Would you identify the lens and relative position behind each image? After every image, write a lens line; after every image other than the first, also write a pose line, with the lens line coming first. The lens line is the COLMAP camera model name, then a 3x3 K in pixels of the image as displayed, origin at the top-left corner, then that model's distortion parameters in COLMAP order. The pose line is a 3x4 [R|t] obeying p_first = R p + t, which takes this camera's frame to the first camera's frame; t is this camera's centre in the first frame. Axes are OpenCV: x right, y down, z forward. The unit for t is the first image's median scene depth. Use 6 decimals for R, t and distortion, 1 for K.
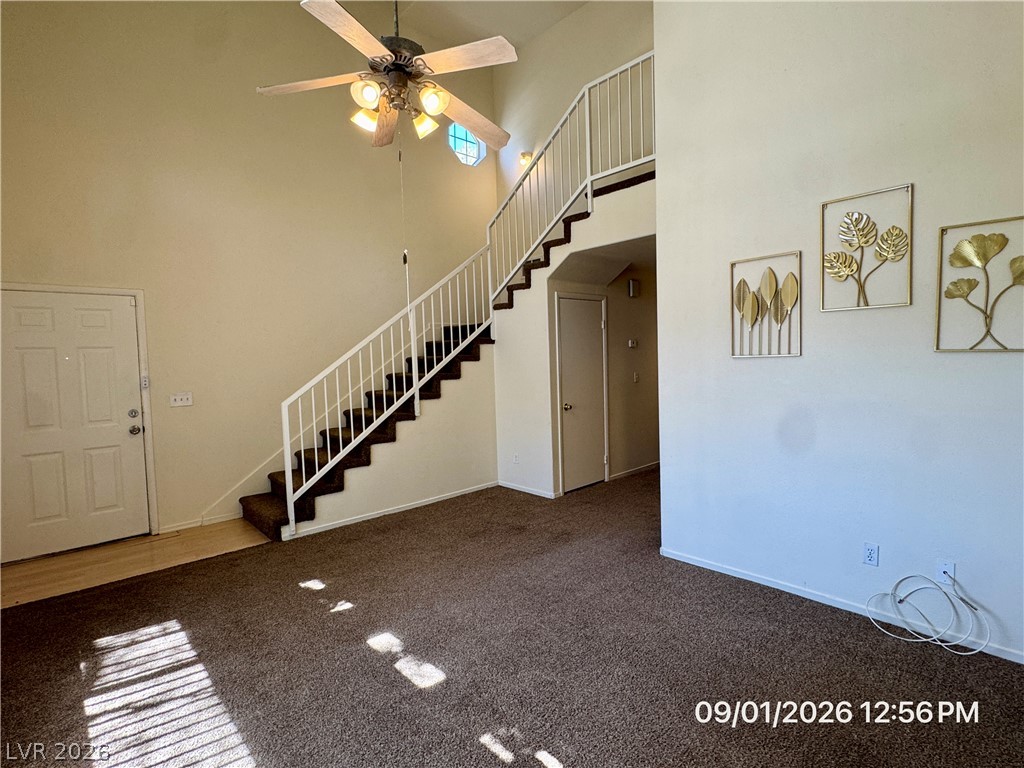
lens RADIAL K [[505.7, 0, 509.5], [0, 505.7, 380.8], [0, 0, 1]] dist [-0.001165, 0.000268]
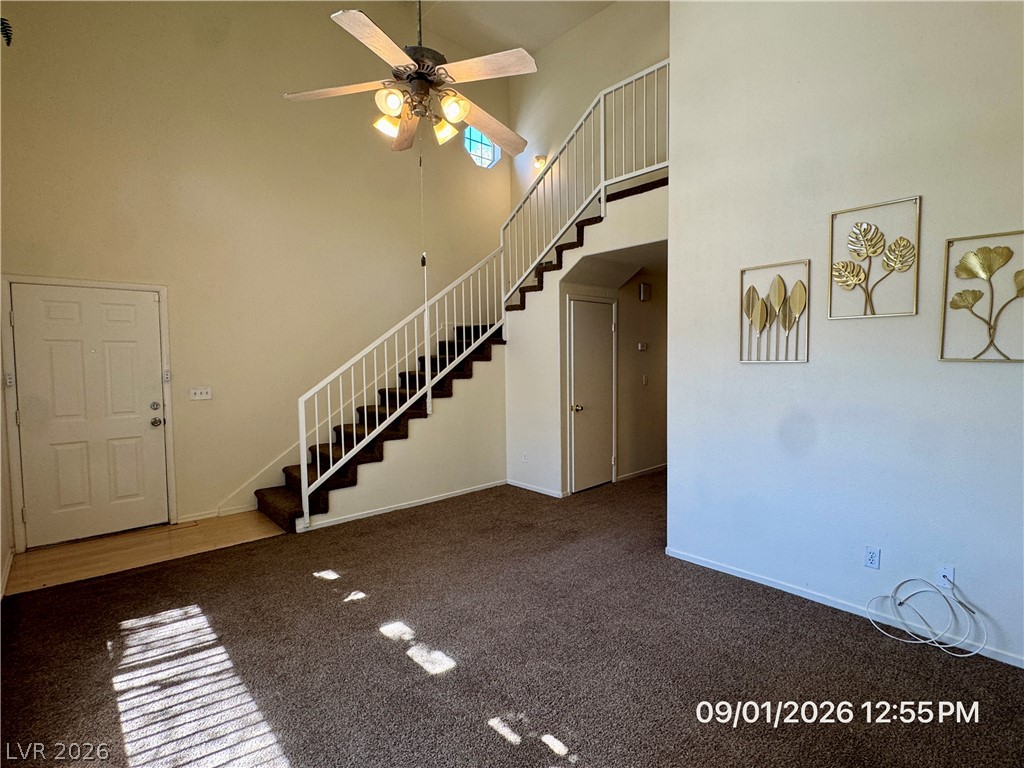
lens RADIAL K [[505.7, 0, 511.1], [0, 505.7, 382.7], [0, 0, 1]] dist [-0.001165, 0.000268]
pose [[0.999732, 0.019232, -0.012898, -0.009062], [-0.019194, 0.999811, 0.003061, 0.000423], [0.012954, -0.002813, 0.999912, -0.030045]]
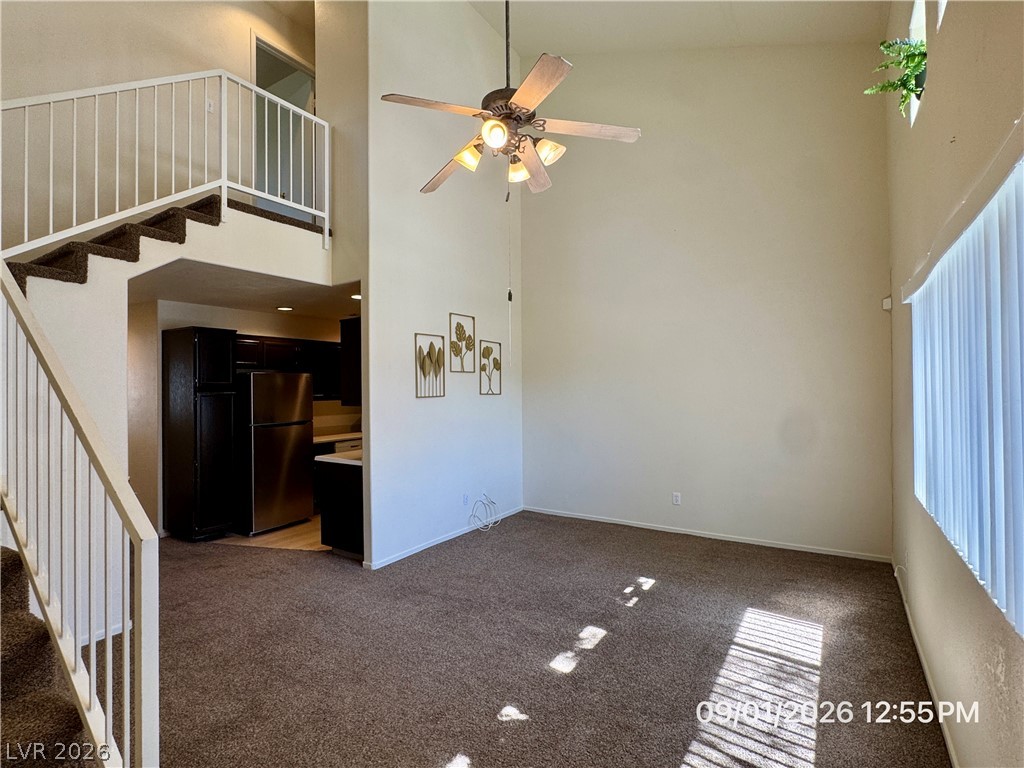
lens RADIAL K [[505.7, 0, 509.1], [0, 505.7, 387.4], [0, 0, 1]] dist [-0.001165, 0.000268]
pose [[-0.246011, 0.031099, 0.968768, -1.160646], [0.070168, 0.997434, -0.014200, -0.041710], [-0.966724, 0.064483, -0.247562, 1.236287]]
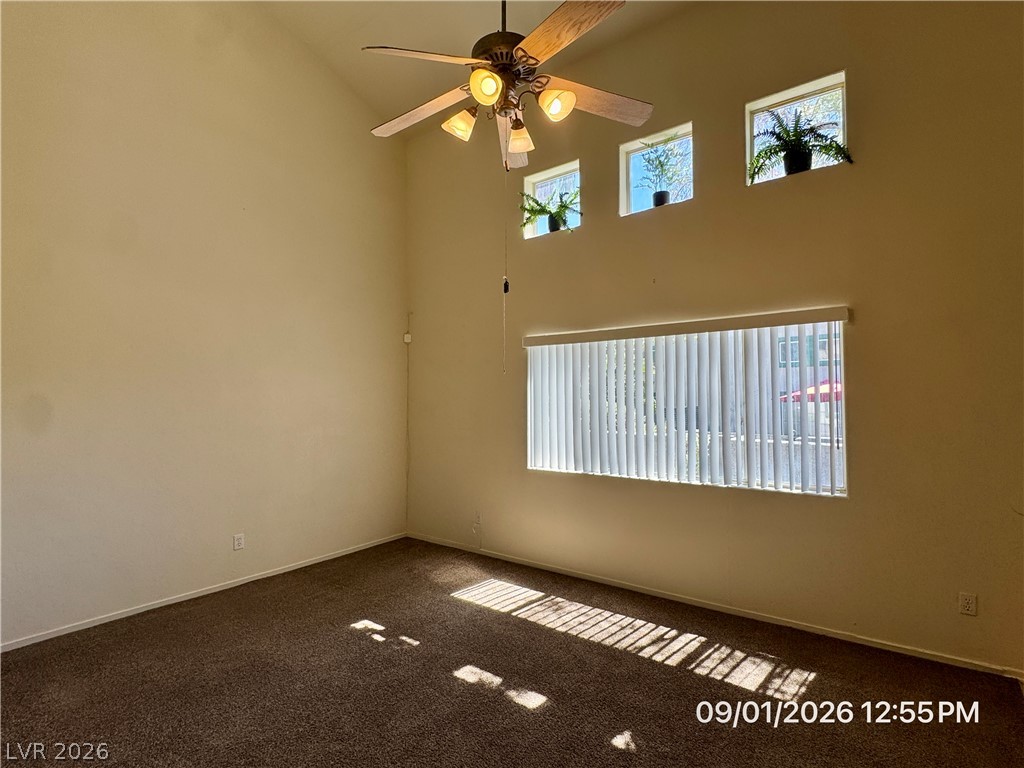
lens RADIAL K [[505.7, 0, 512.9], [0, 505.7, 383.0], [0, 0, 1]] dist [-0.001165, 0.000268]
pose [[-0.983964, 0.026803, -0.176343, -0.060477], [0.022792, 0.999434, 0.024731, -0.099009], [0.176906, 0.020316, -0.984018, 1.787983]]
